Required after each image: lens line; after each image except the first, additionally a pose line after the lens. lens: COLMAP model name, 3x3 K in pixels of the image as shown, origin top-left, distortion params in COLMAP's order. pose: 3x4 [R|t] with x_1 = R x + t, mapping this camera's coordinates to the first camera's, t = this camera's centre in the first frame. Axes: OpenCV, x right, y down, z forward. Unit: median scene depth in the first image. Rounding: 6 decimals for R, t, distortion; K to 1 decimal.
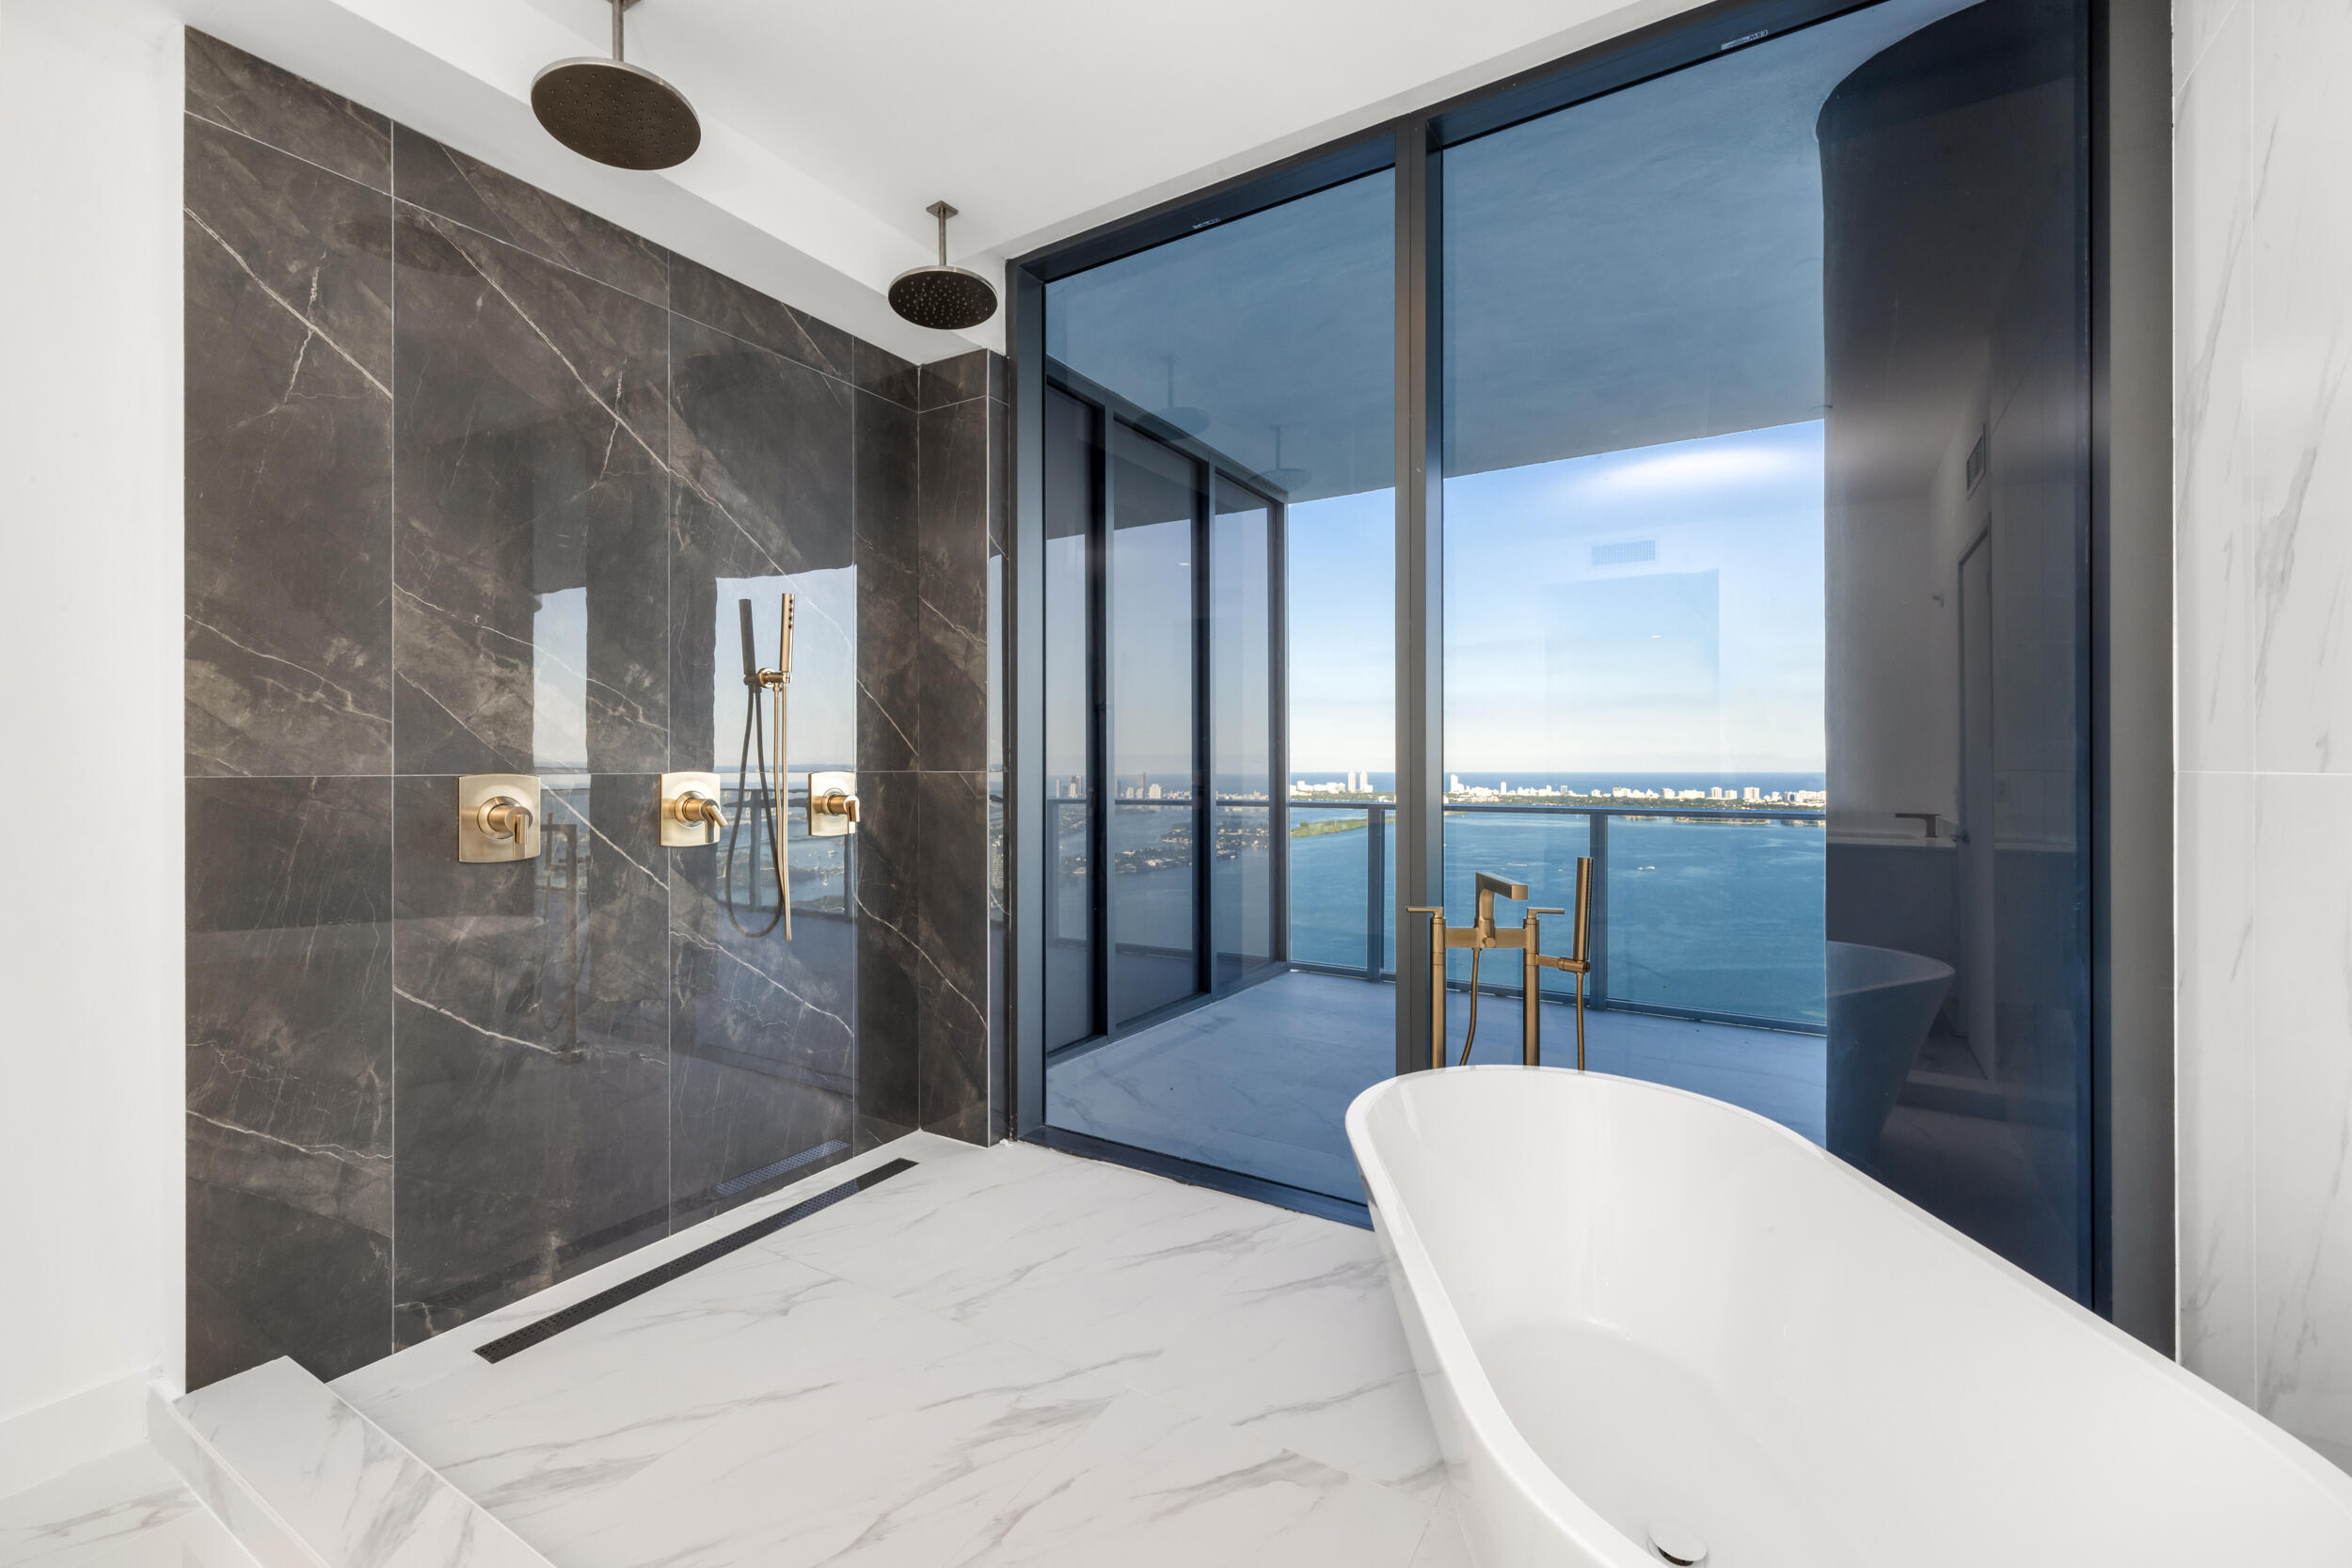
lens RADIAL K [[992.1, 0, 1163.9], [0, 992.1, 767.1], [0, 0, 1]] dist [-0.000132, -0.000380]
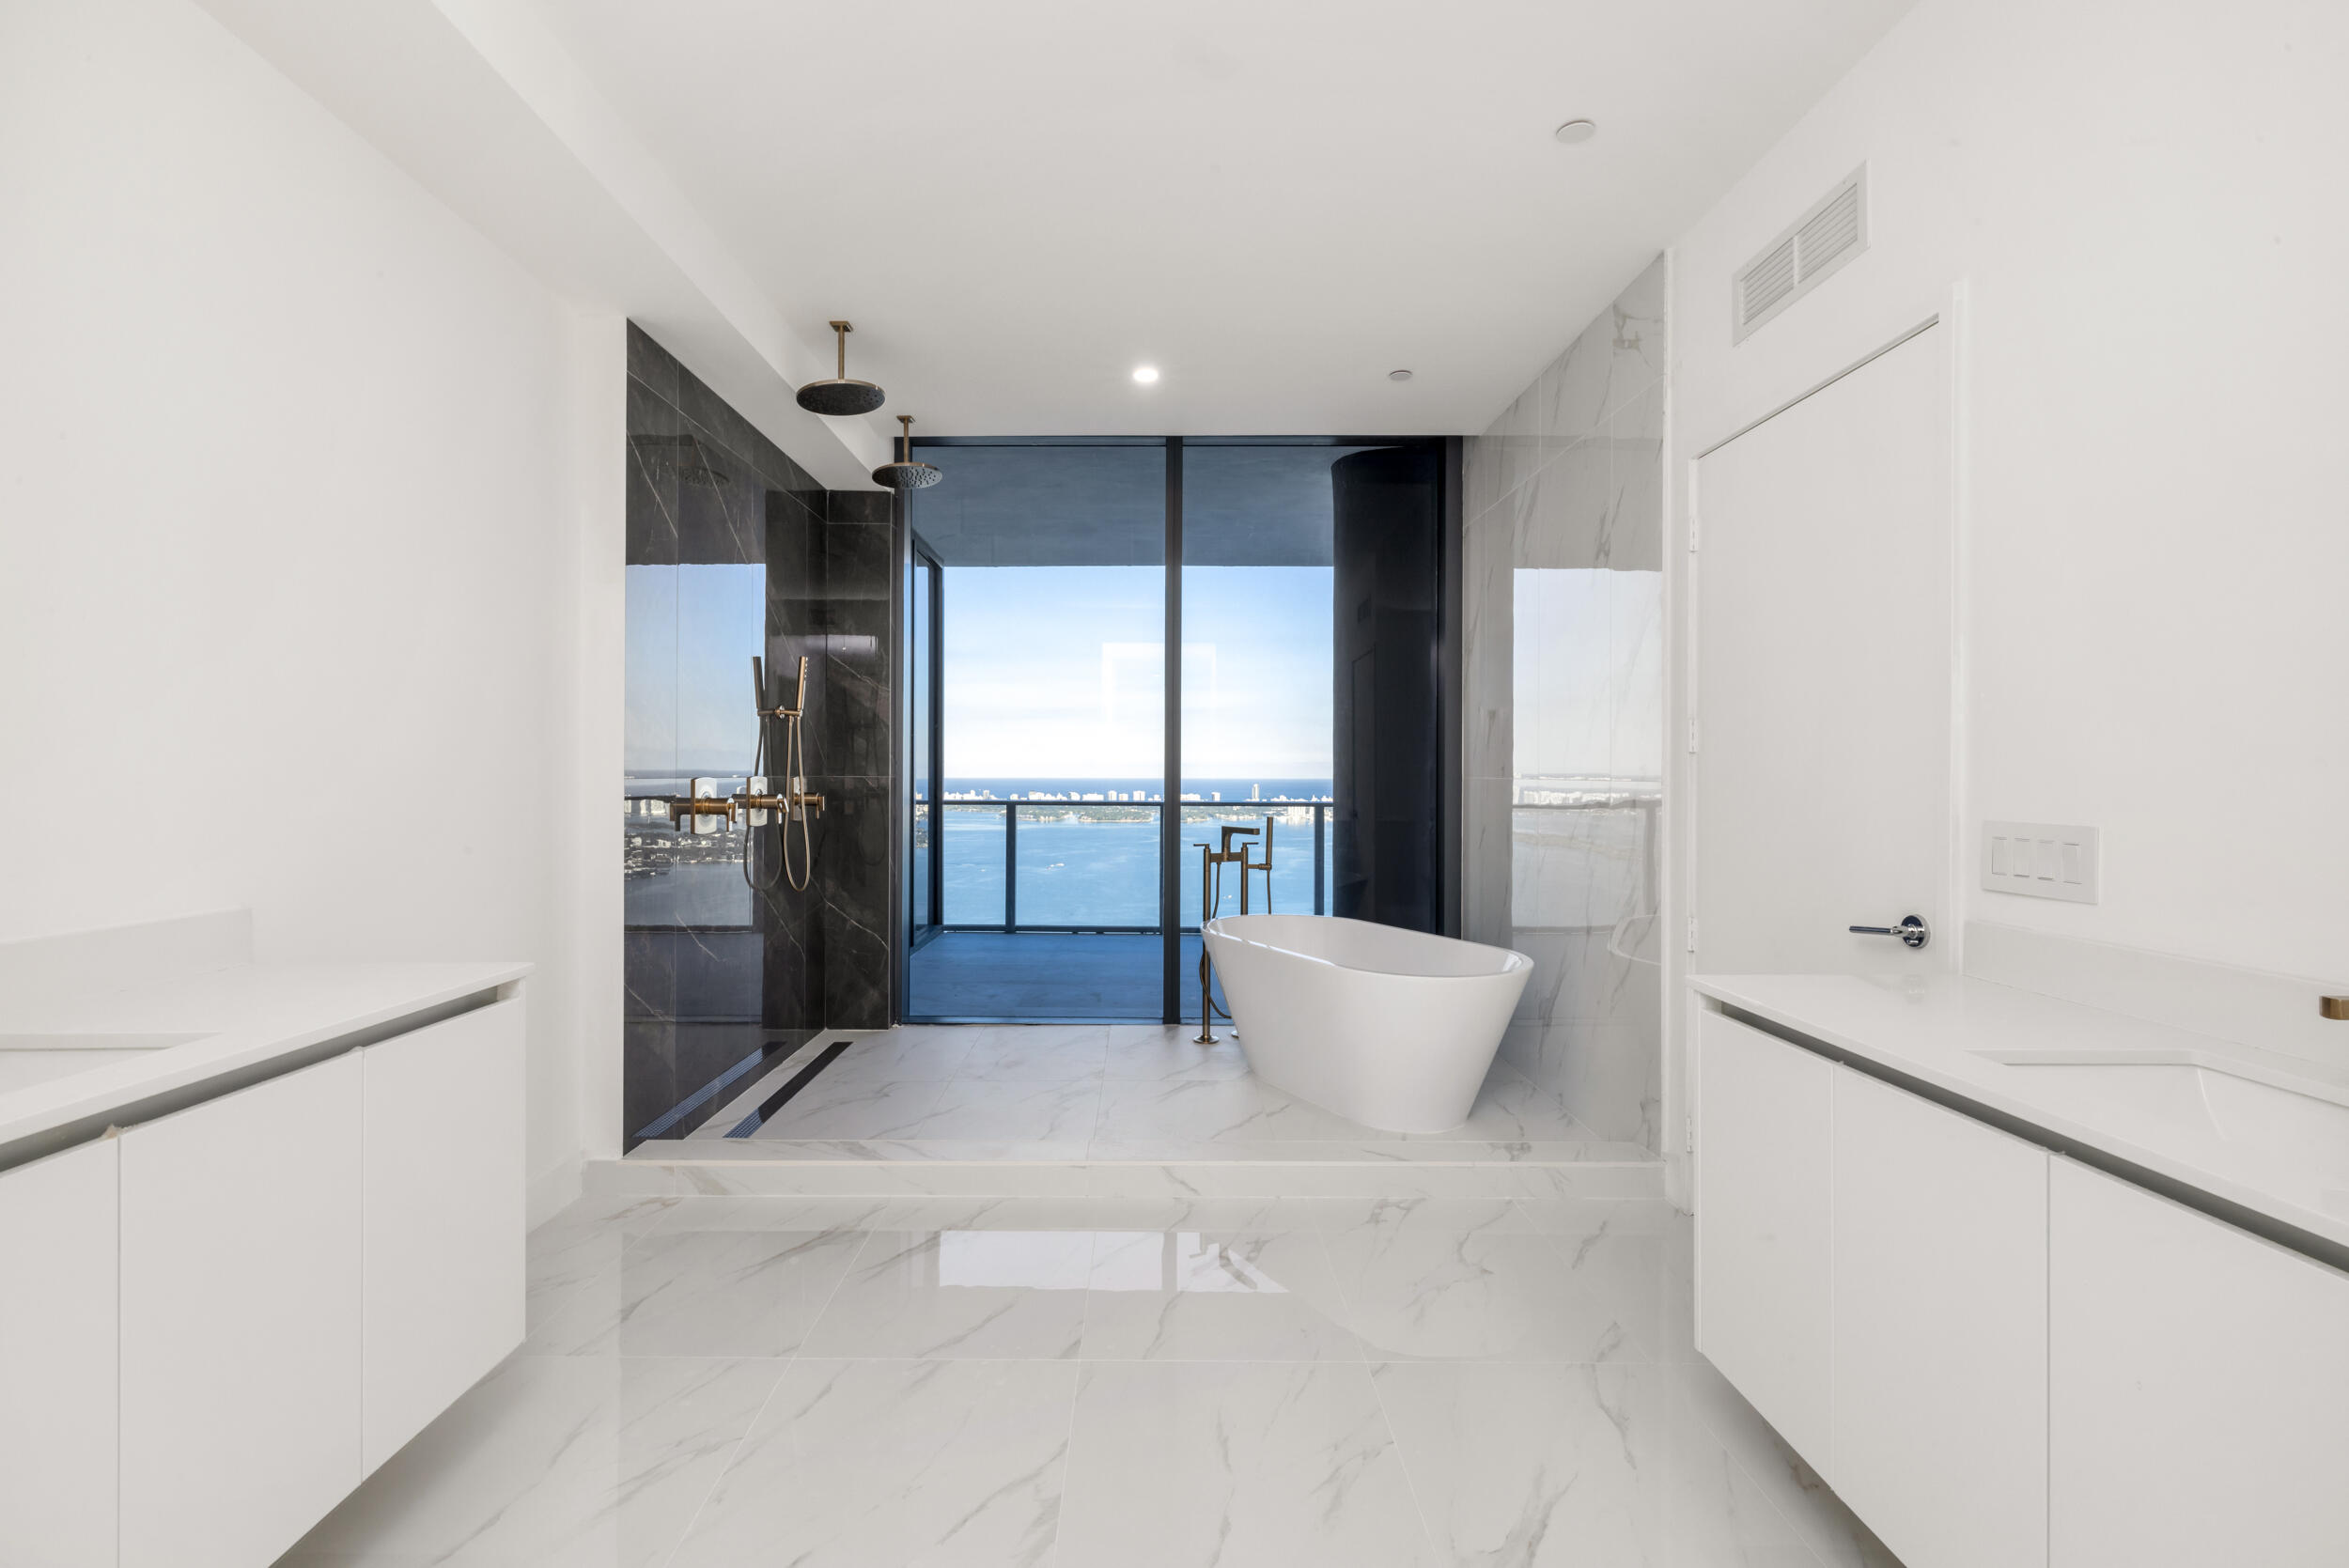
lens RADIAL K [[1003.3, 0, 1166.7], [0, 1003.3, 768.7], [0, 0, 1]] dist [0.000743, -0.000228]
pose [[0.844685, 0.006642, 0.535223, -0.746314], [-0.004758, 0.999977, -0.004899, -0.001716], [-0.535243, 0.001592, 0.844697, -0.583899]]
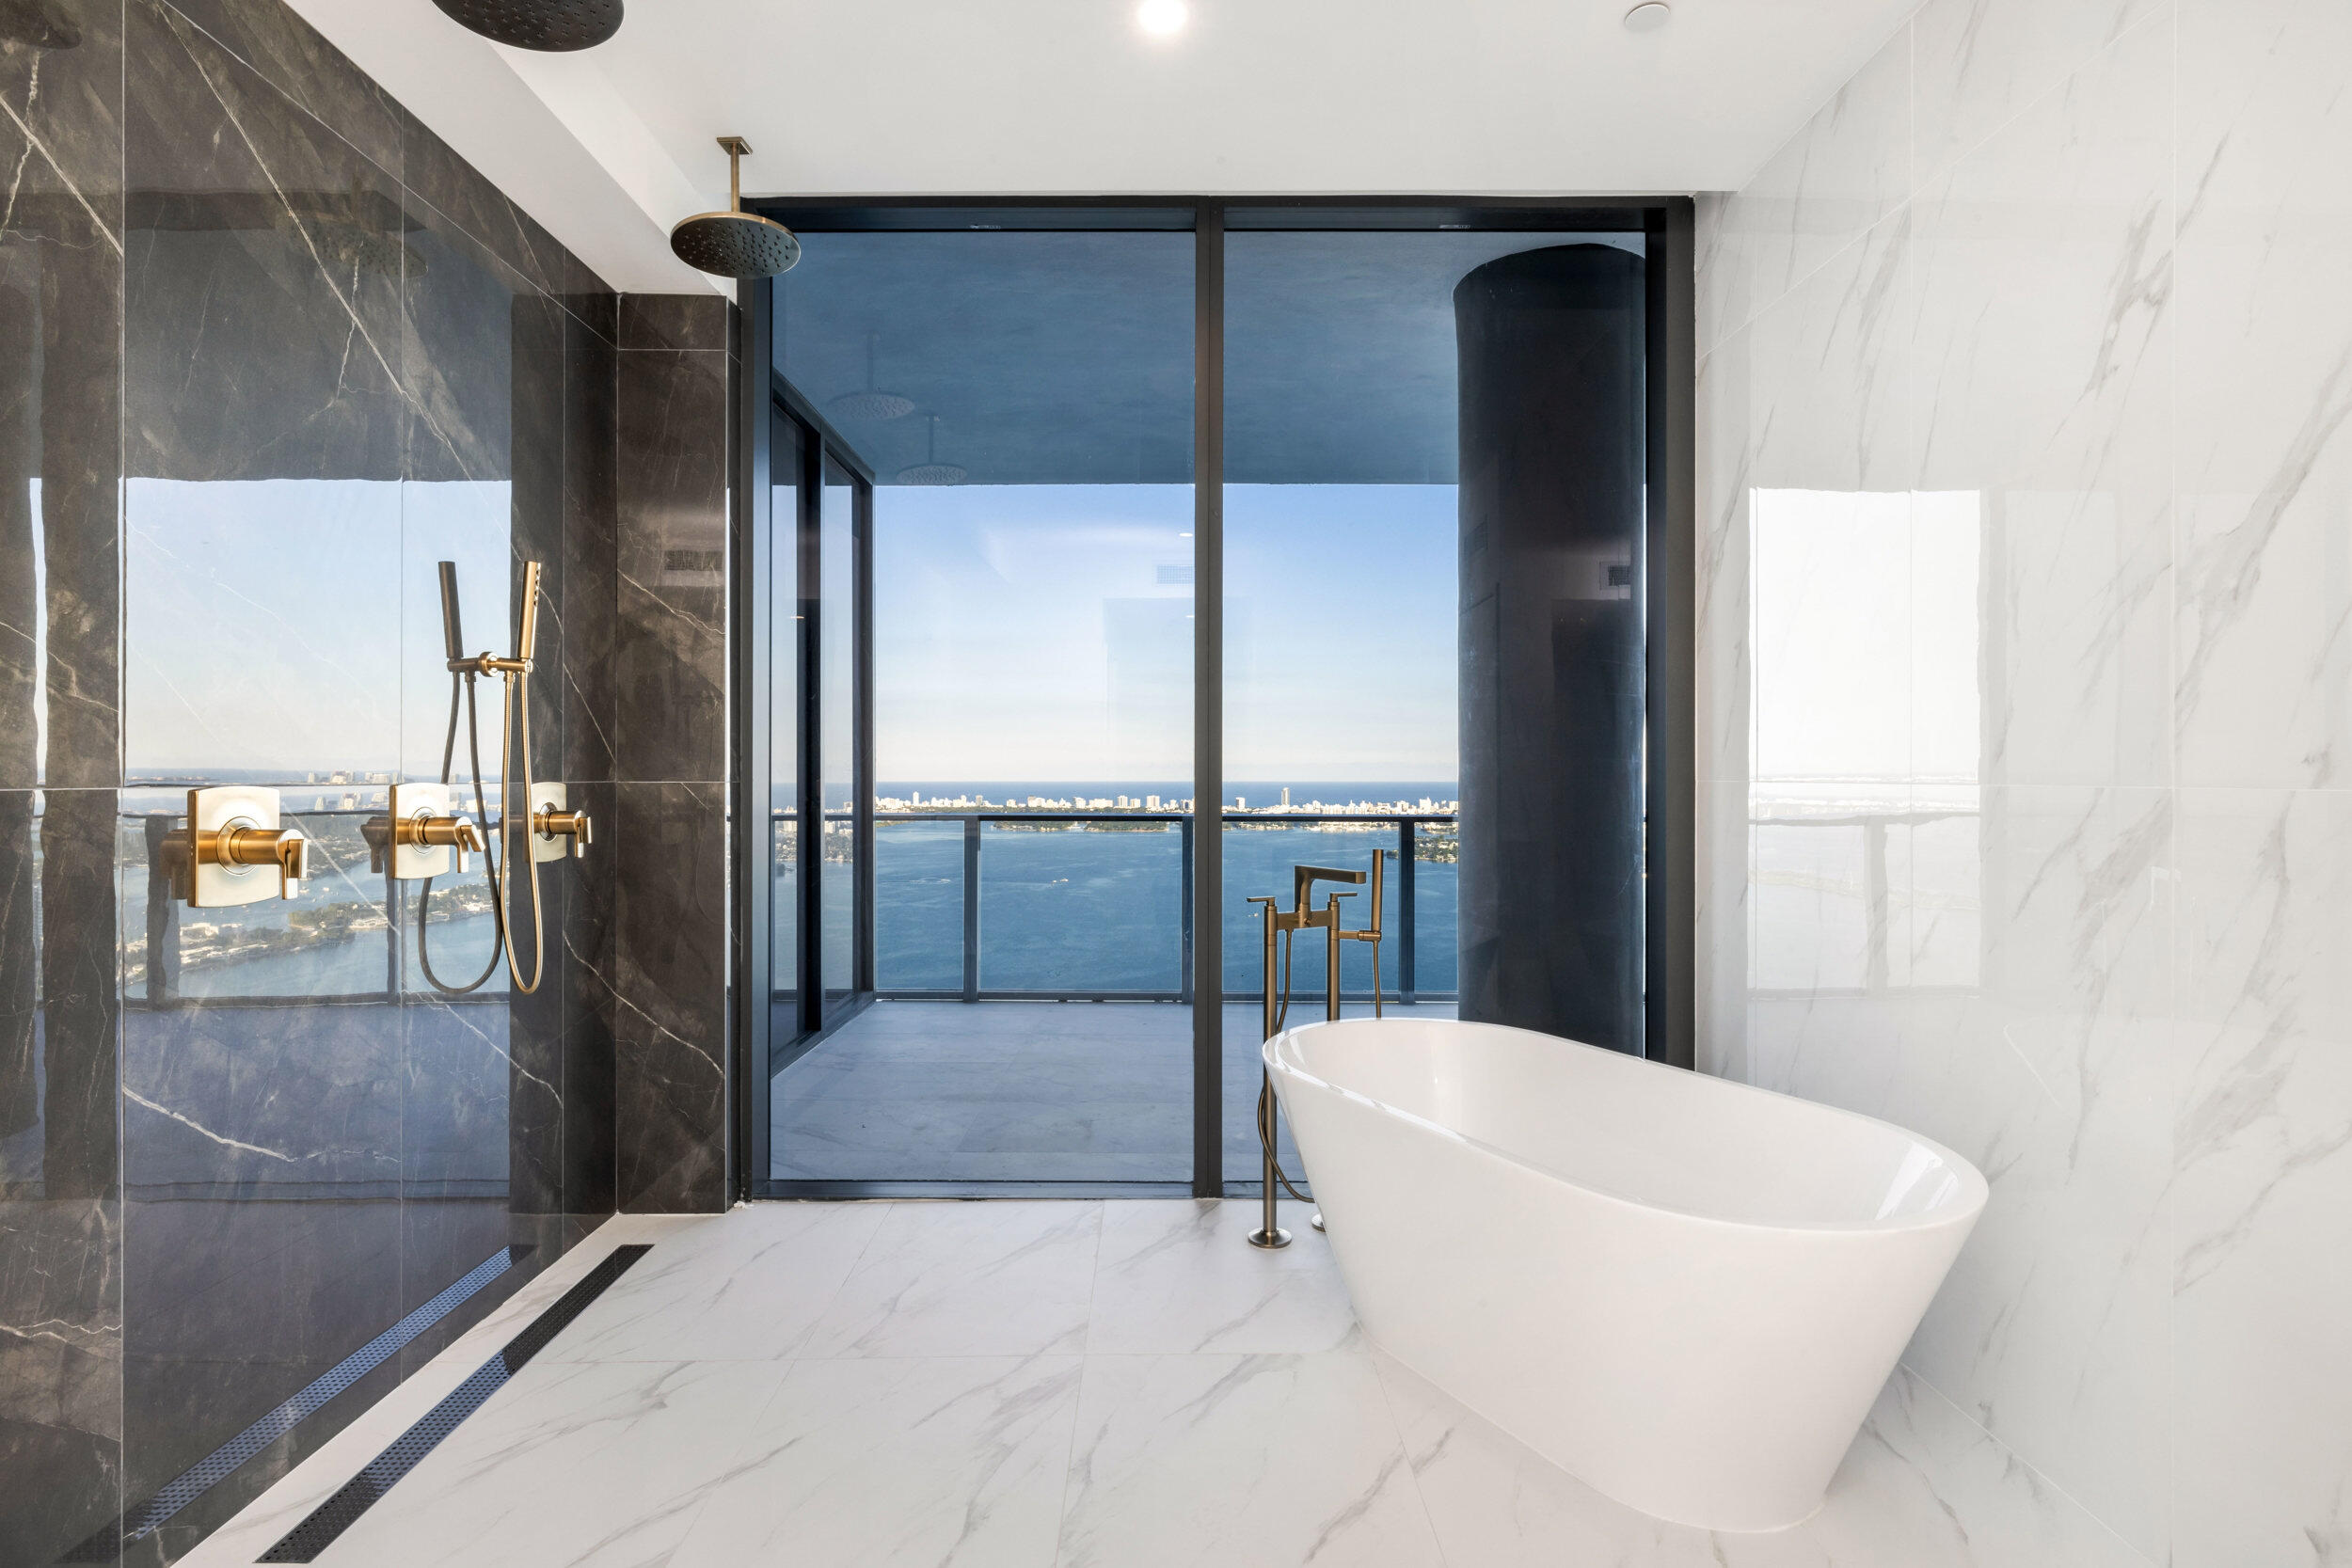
lens RADIAL K [[1136.8, 0, 1187.4], [0, 1136.8, 776.9], [0, 0, 1]] dist [-0.003071, 0.001407]
pose [[0.843308, 0.001404, 0.537428, -0.438535], [-0.002158, 0.999997, 0.000774, -0.001543], [-0.537426, -0.001813, 0.843309, -0.070248]]
